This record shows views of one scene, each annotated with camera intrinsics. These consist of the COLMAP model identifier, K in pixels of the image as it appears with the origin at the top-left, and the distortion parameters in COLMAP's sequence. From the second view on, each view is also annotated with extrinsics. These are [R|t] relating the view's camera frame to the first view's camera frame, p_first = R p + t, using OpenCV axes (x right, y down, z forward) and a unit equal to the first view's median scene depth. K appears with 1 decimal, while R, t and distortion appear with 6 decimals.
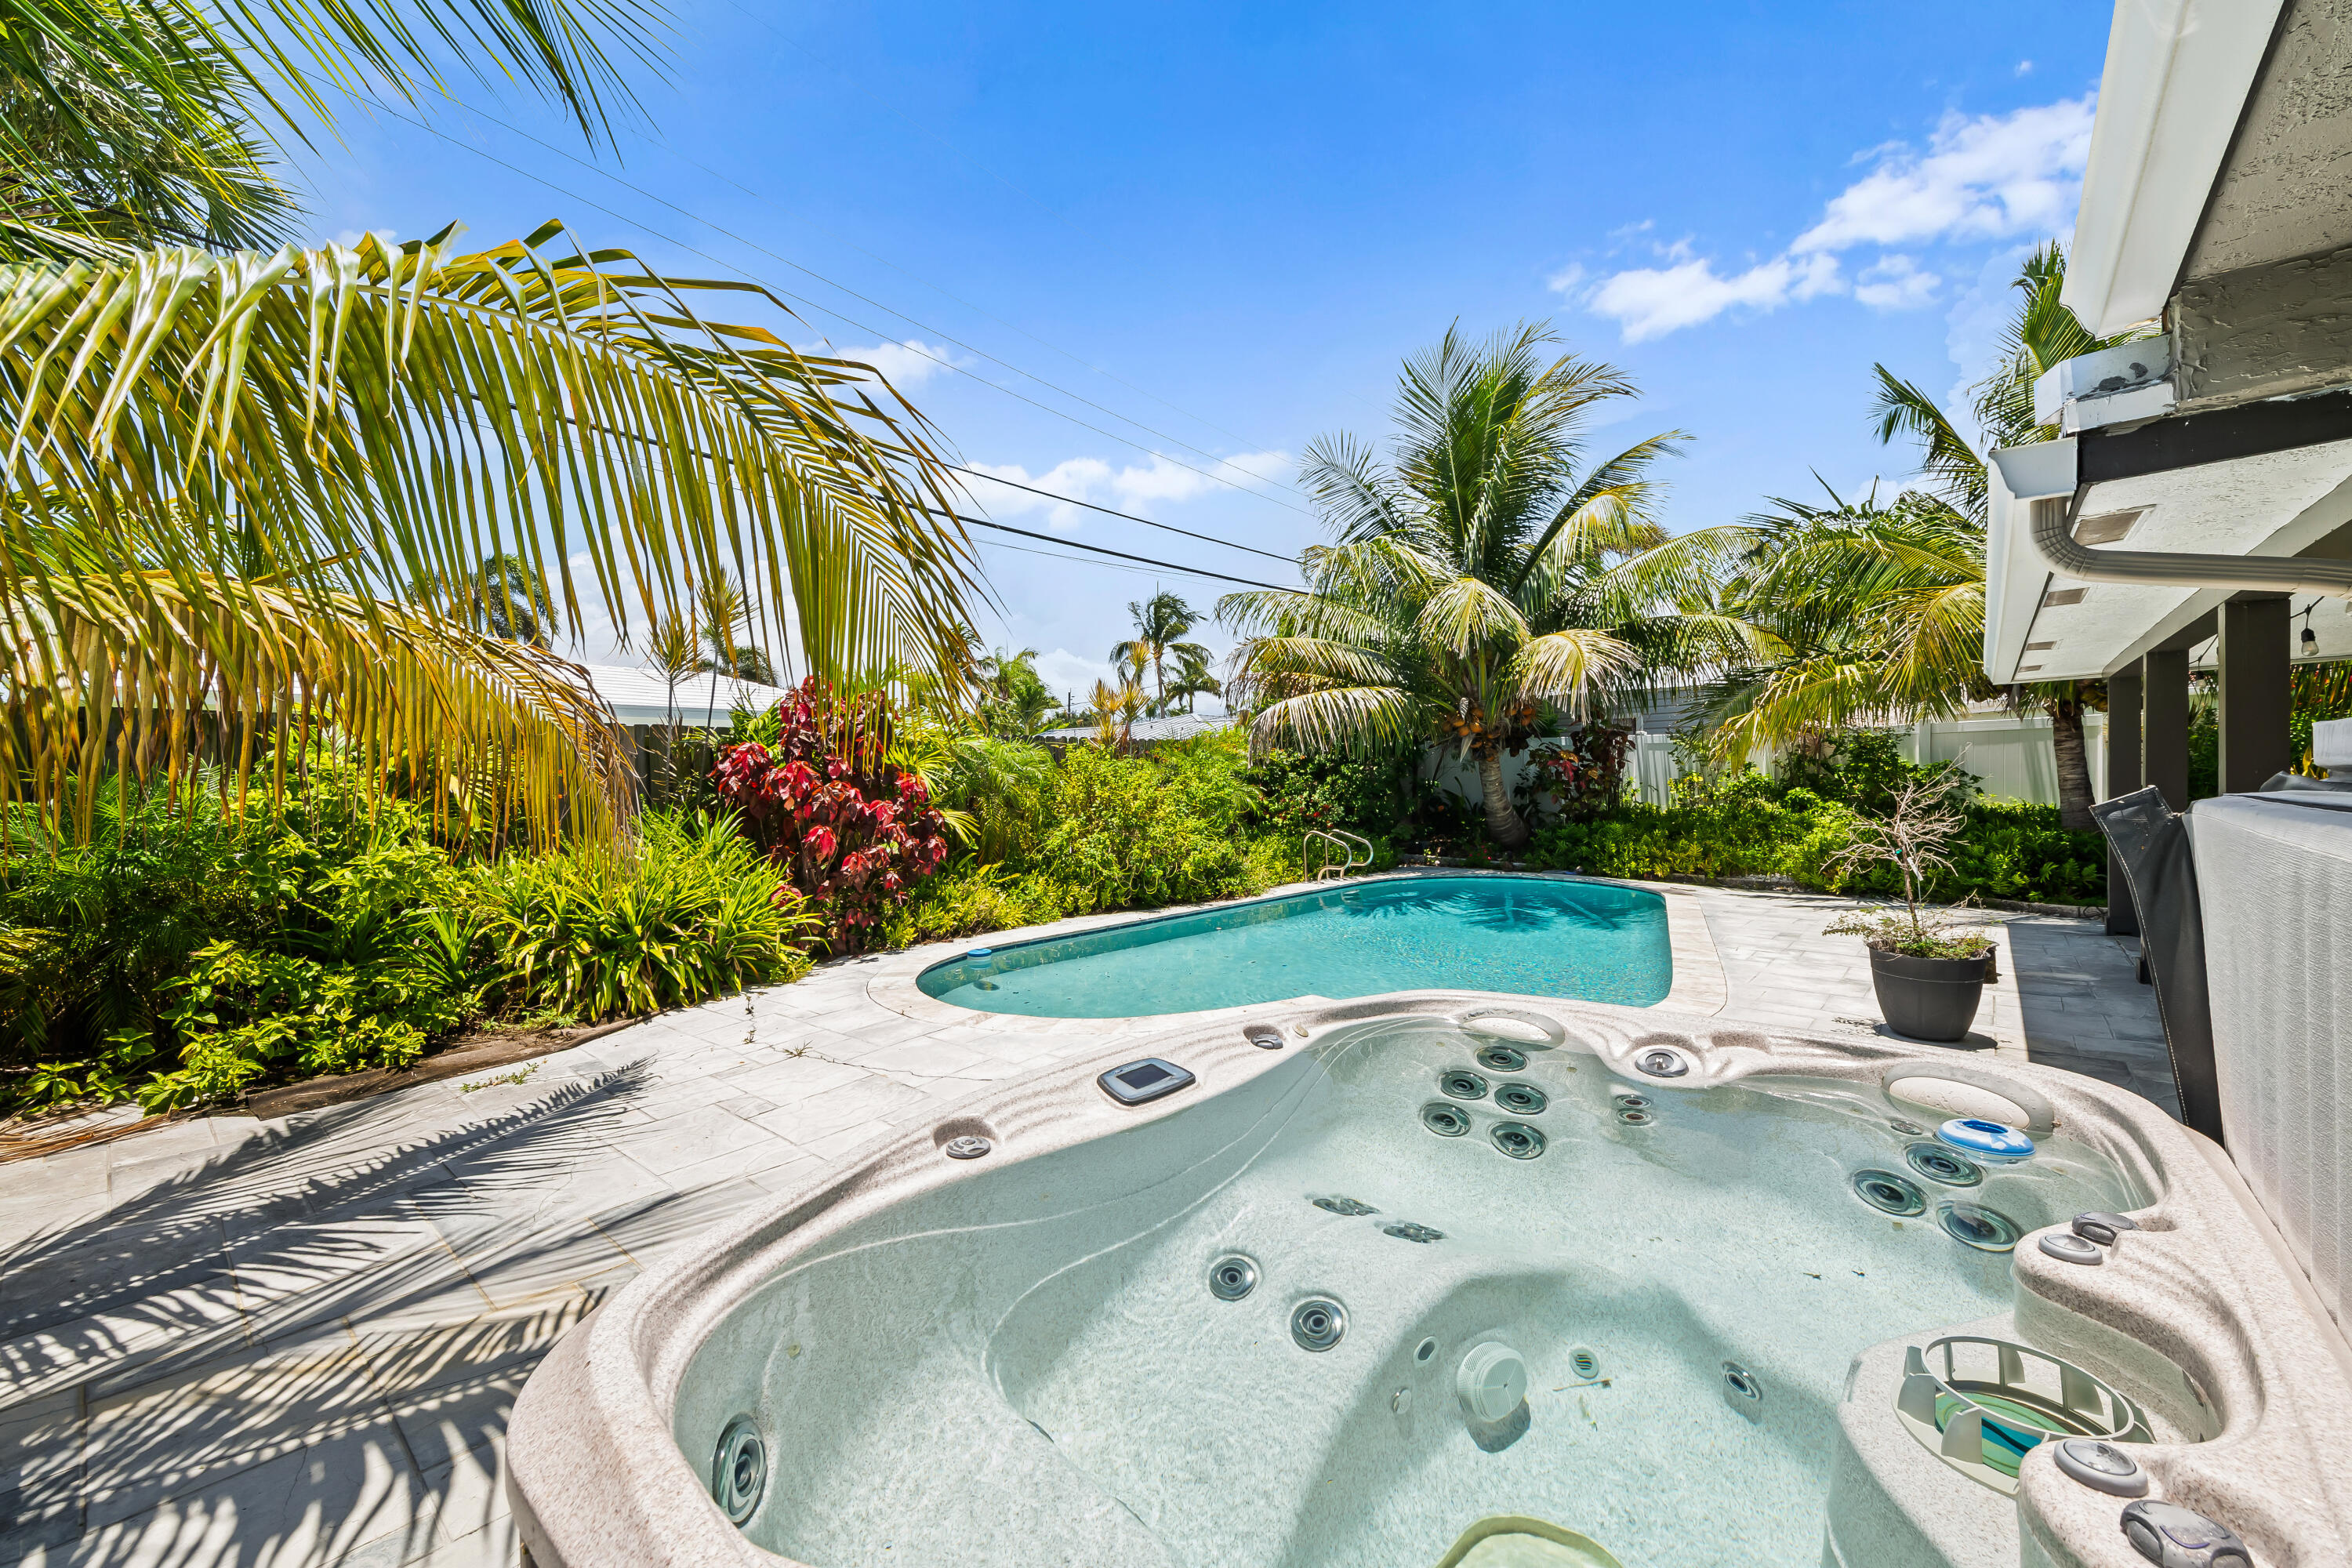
lens RADIAL K [[942.5, 0, 1194.5], [0, 942.5, 784.2], [0, 0, 1]] dist [-0.002659, -0.000106]
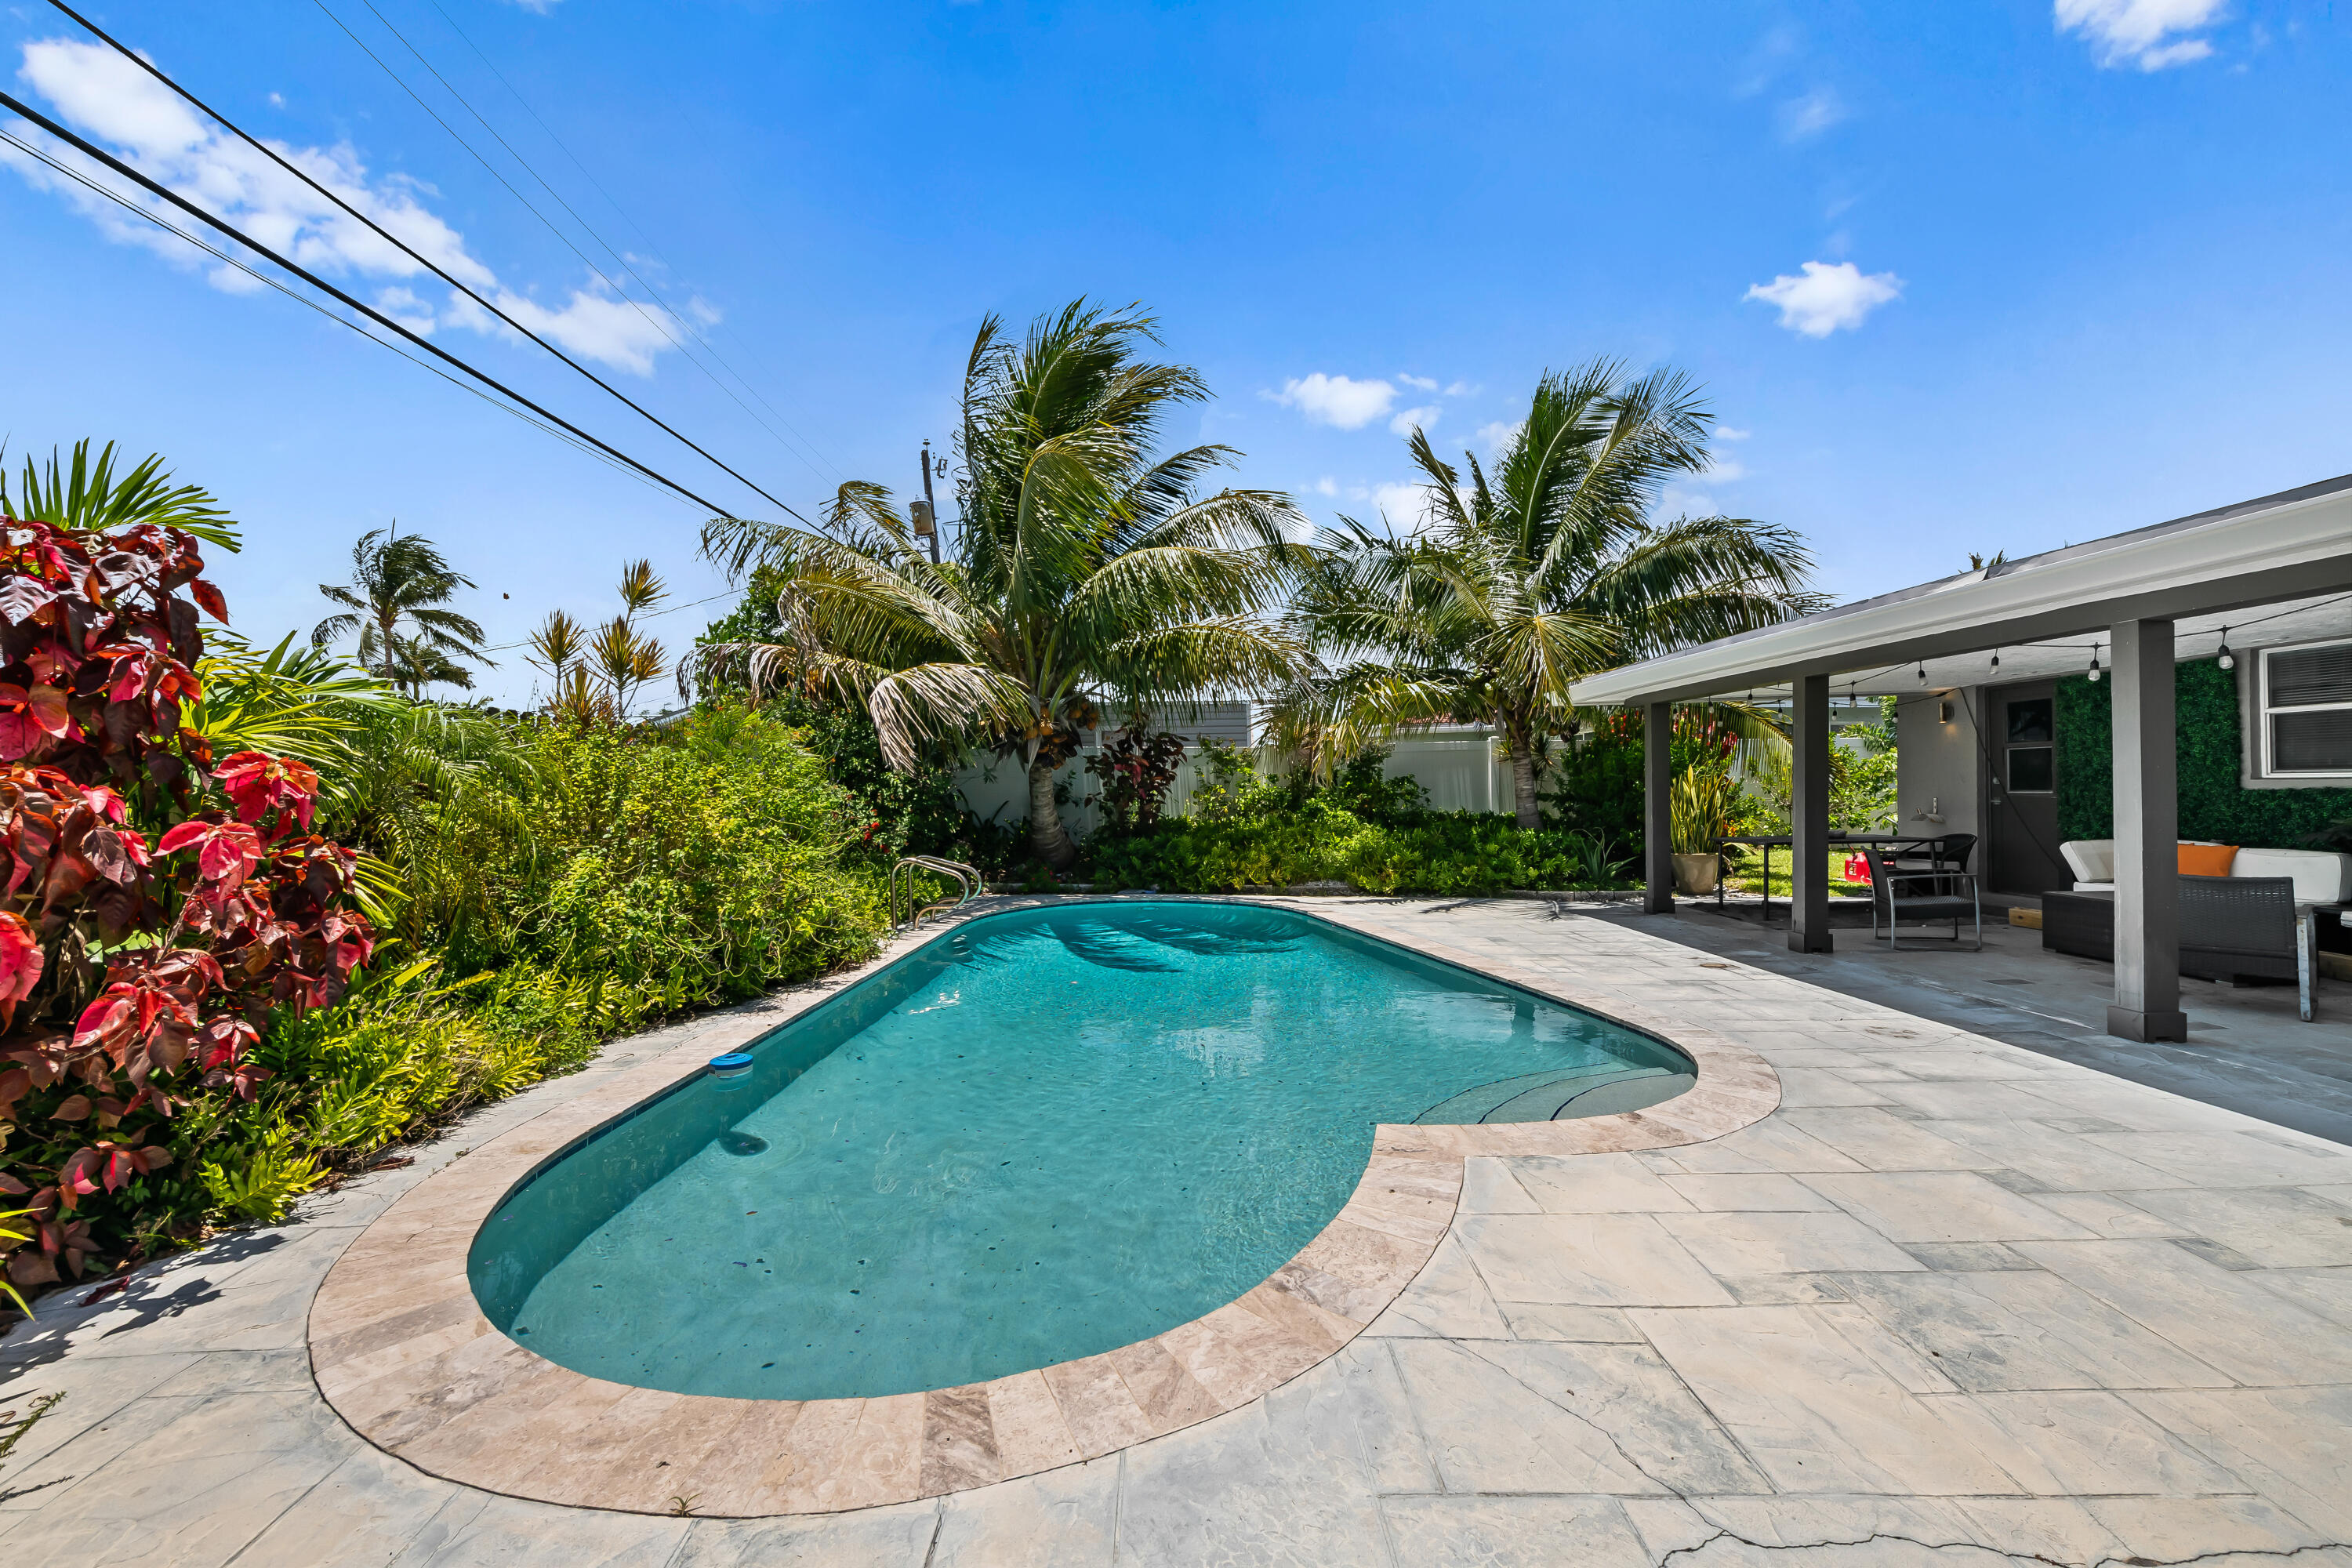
lens RADIAL K [[924.8, 0, 1178.7], [0, 924.8, 772.8], [0, 0, 1]] dist [-0.000501, -0.000016]
pose [[0.754804, 0.017198, 0.655725, -0.174296], [0.003885, 0.999522, -0.030686, 0.006274], [-0.655939, 0.025709, 0.754376, 0.302128]]
